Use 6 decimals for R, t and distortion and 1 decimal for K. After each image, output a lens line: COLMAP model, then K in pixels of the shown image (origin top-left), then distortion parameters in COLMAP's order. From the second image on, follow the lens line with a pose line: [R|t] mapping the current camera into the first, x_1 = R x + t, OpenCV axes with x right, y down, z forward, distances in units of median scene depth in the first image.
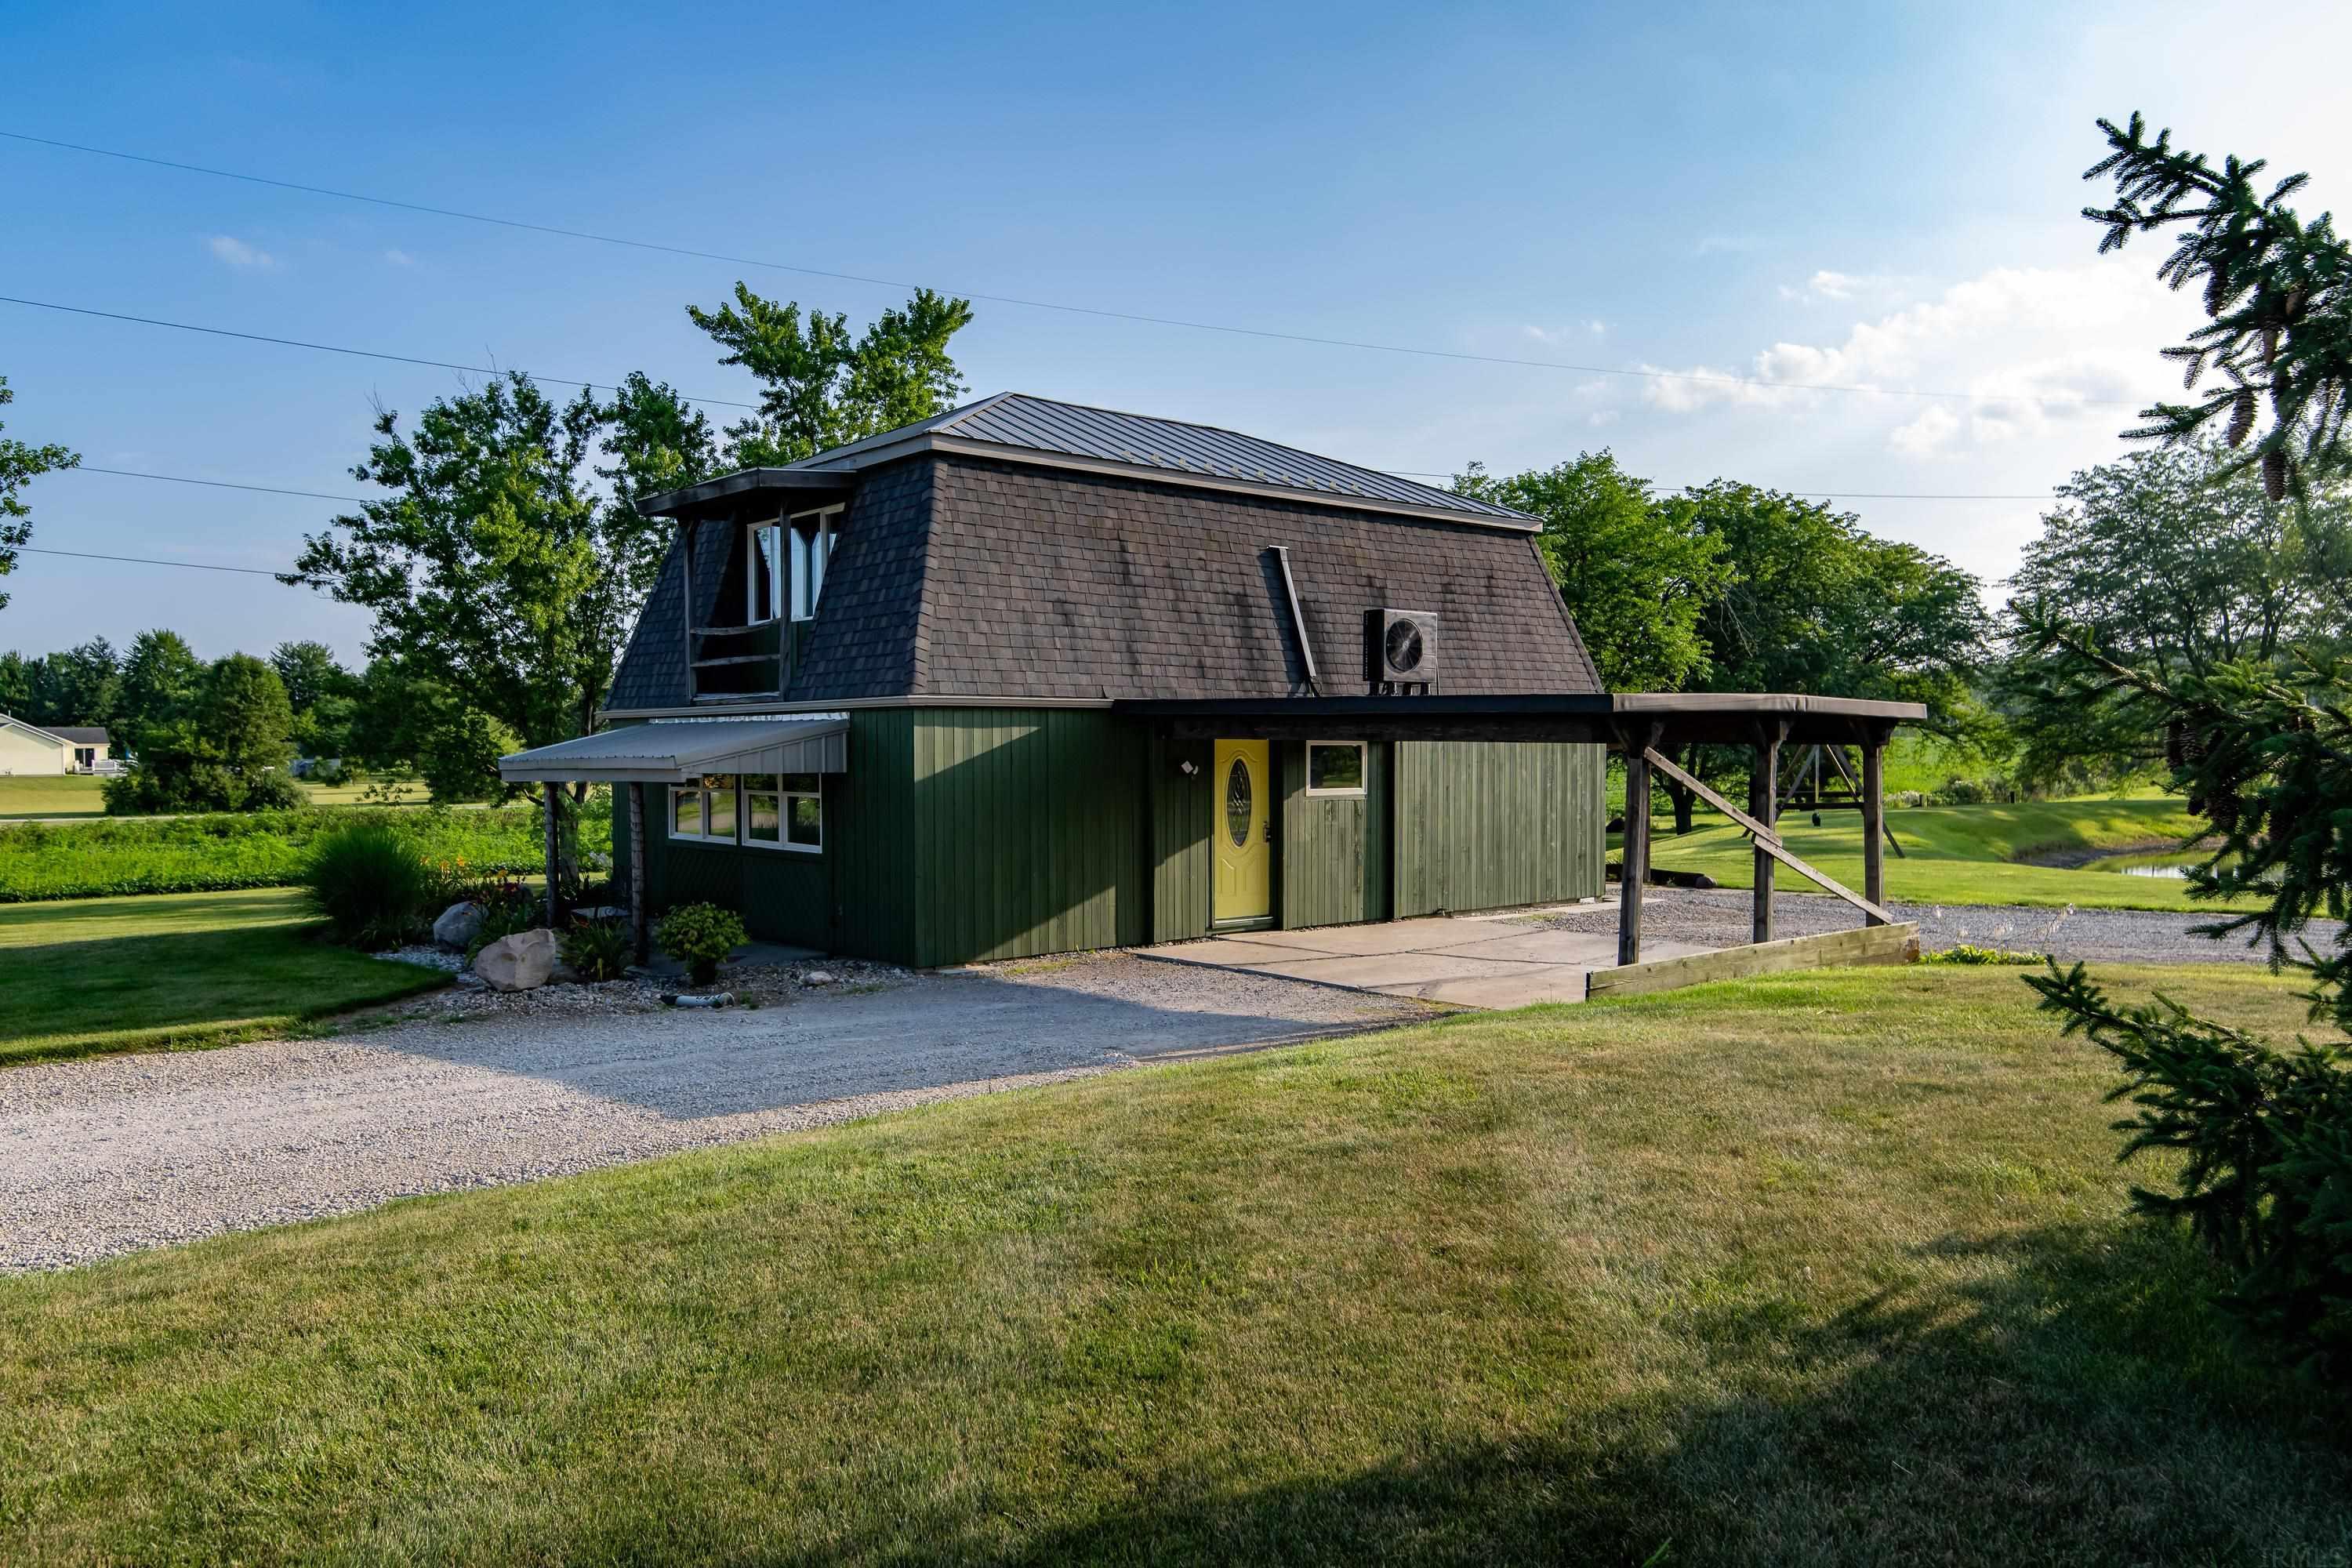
lens RADIAL K [[1645.4, 0, 1178.0], [0, 1645.4, 821.7], [0, 0, 1]] dist [0.002981, 0.001257]
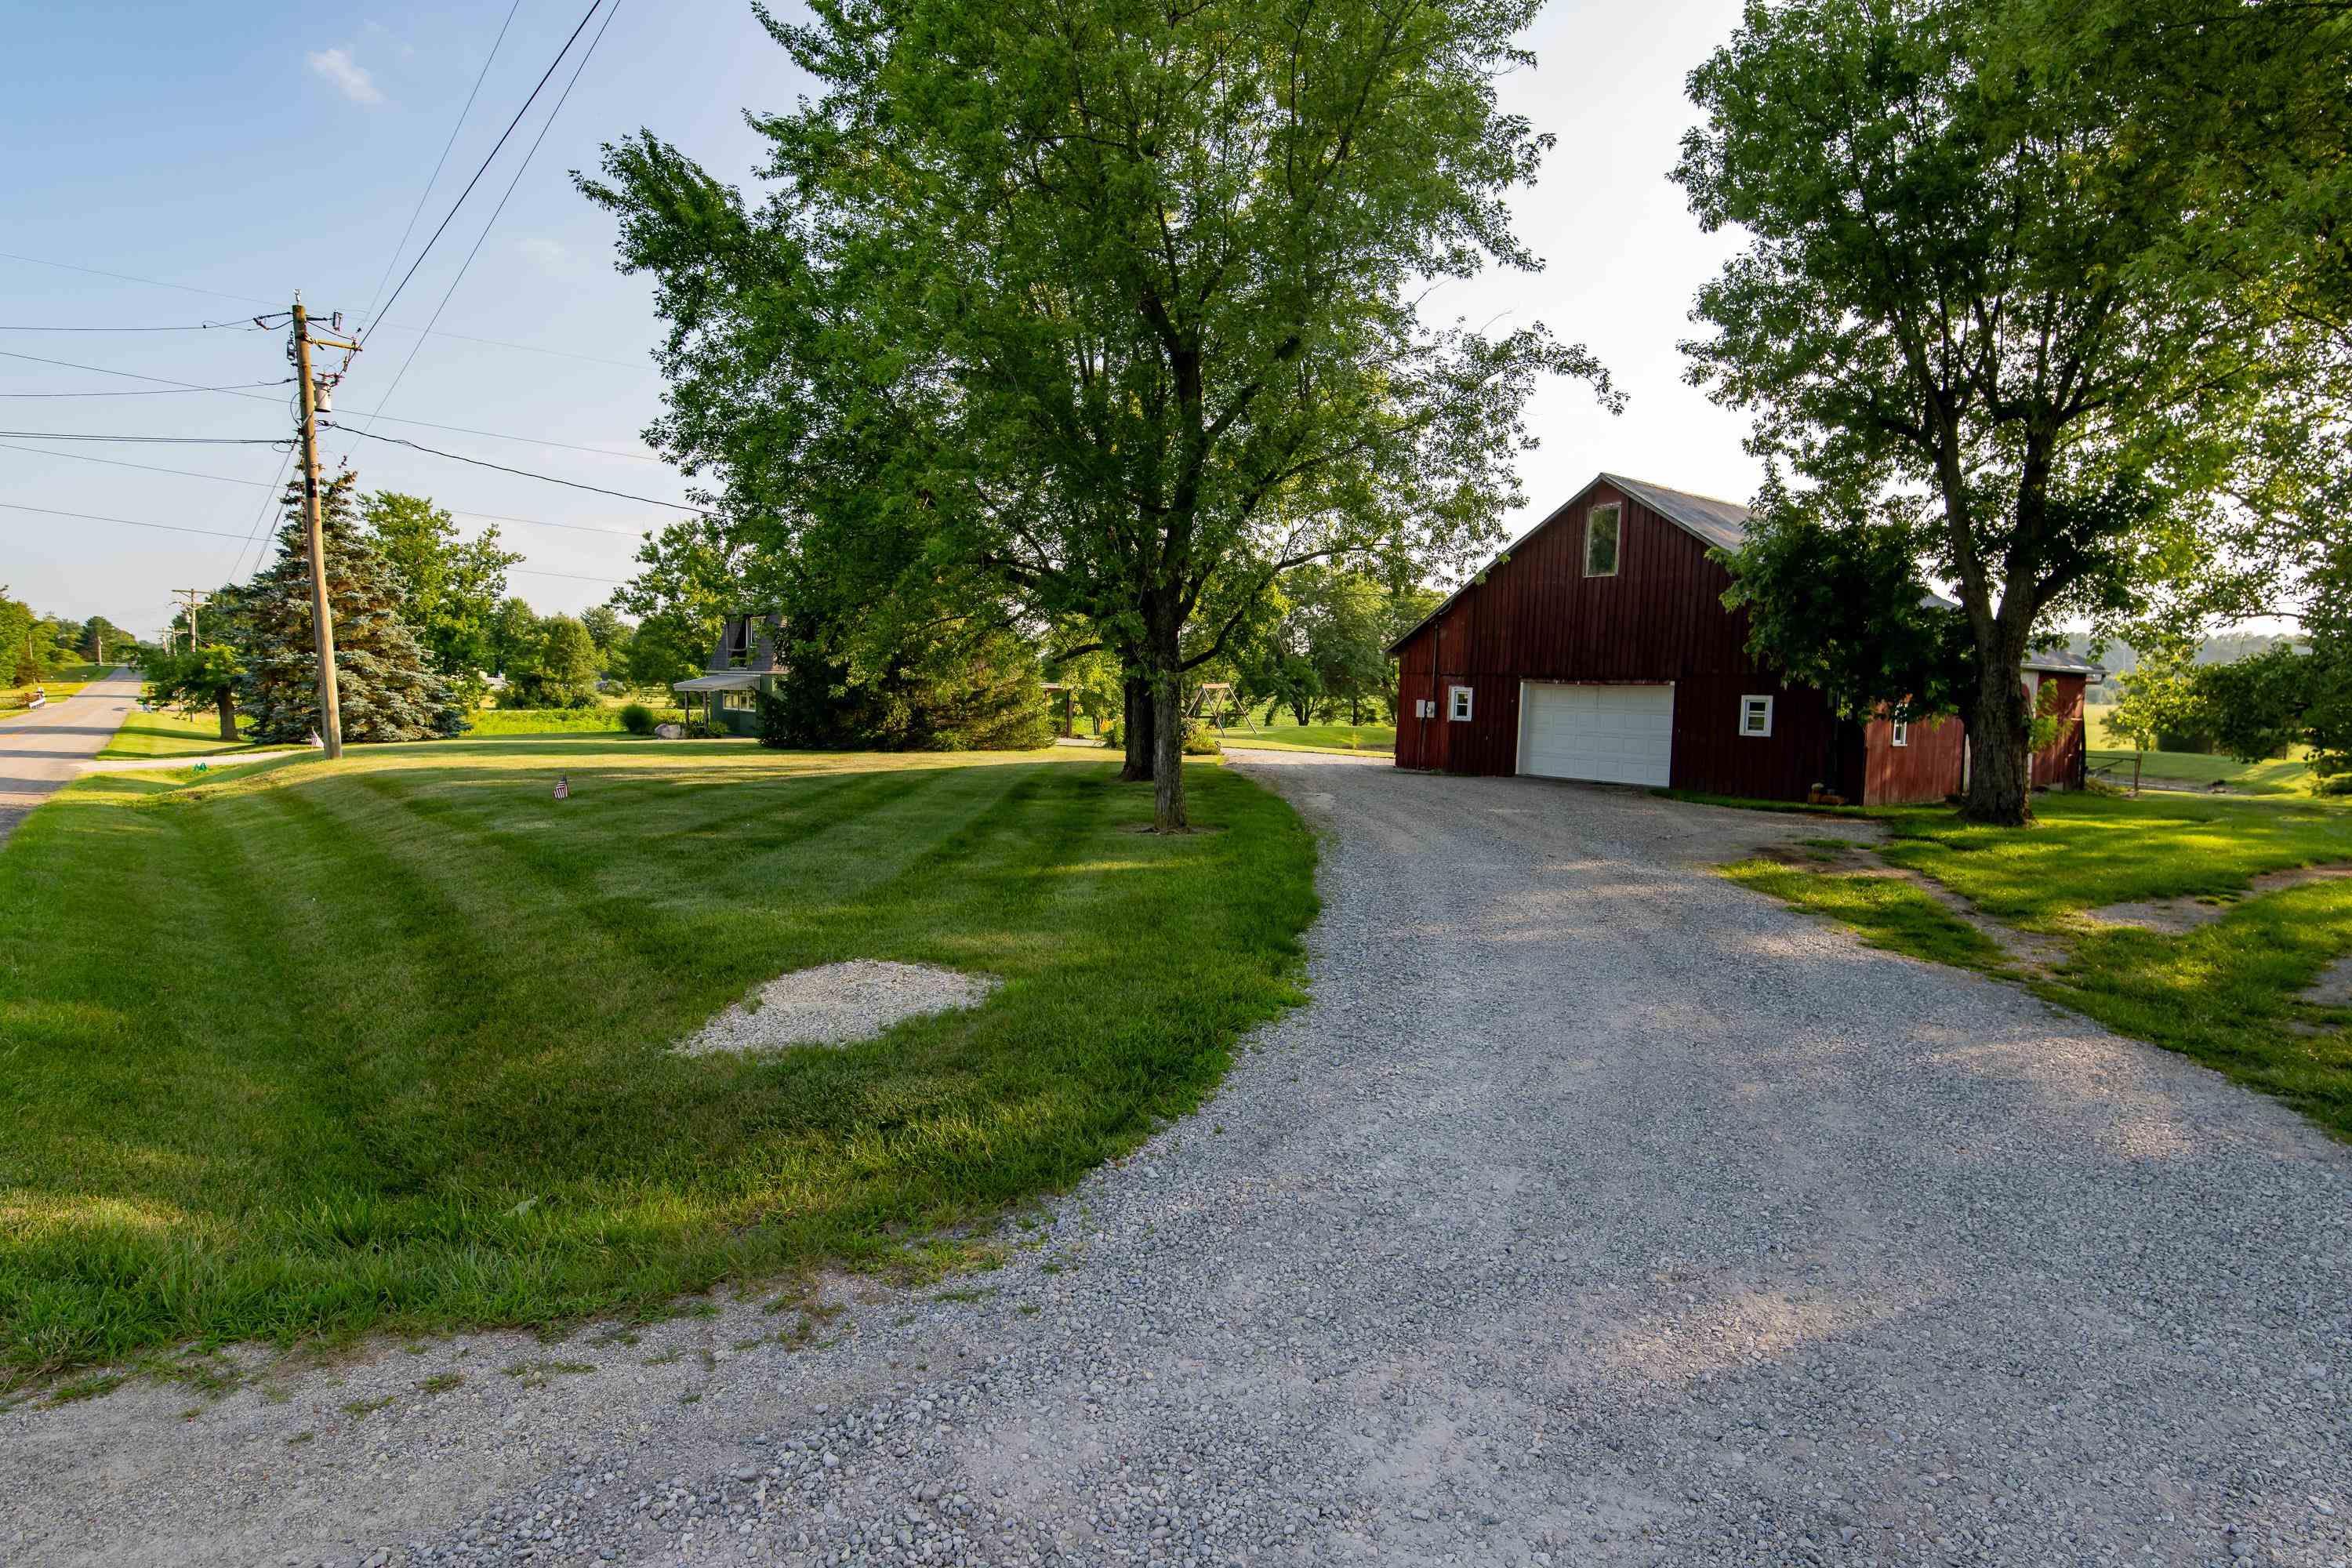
lens RADIAL K [[1179.2, 0, 1170.0], [0, 1179.2, 806.7], [0, 0, 1]] dist [-0.000204, -0.007706]
pose [[0.998896, 0.033580, -0.032859, 0.221270], [-0.031766, 0.998022, 0.054256, 0.015791], [0.034616, -0.053152, 0.997986, -0.447475]]
